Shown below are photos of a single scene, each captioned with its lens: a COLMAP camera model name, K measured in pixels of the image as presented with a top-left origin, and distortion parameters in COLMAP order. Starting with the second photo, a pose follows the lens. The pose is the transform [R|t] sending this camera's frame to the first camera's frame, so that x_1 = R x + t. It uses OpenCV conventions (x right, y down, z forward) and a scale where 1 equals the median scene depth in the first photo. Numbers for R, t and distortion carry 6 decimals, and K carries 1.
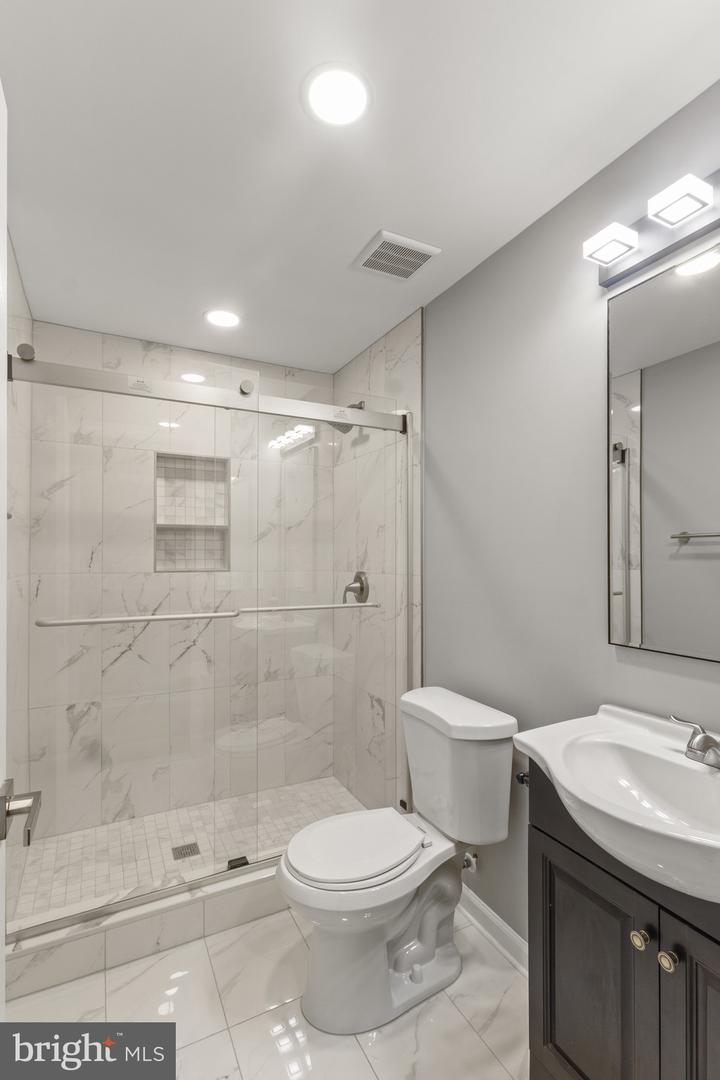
lens RADIAL K [[503.7, 0, 361.9], [0, 503.7, 541.7], [0, 0, 1]] dist [0.016120, 0.001529]
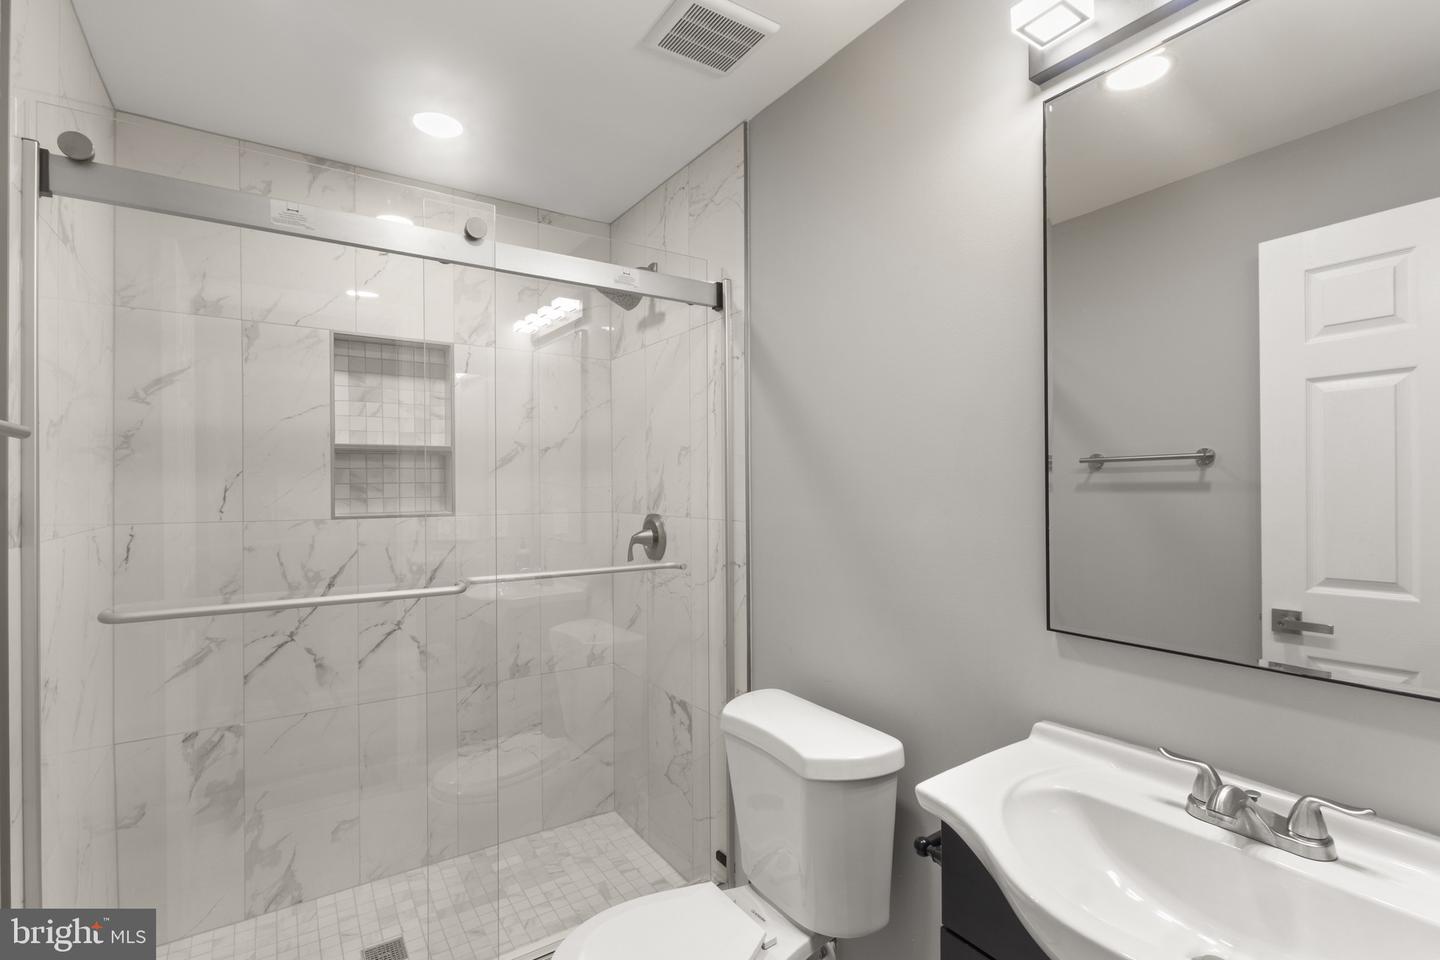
lens RADIAL K [[671.6, 0, 717.2], [0, 671.6, 475.5], [0, 0, 1]] dist [0.016120, 0.001529]
pose [[0.994168, -0.005152, 0.107720, -0.016356], [0.003465, 0.999868, 0.015843, -0.007119], [-0.107787, -0.015377, 0.994055, 0.100691]]
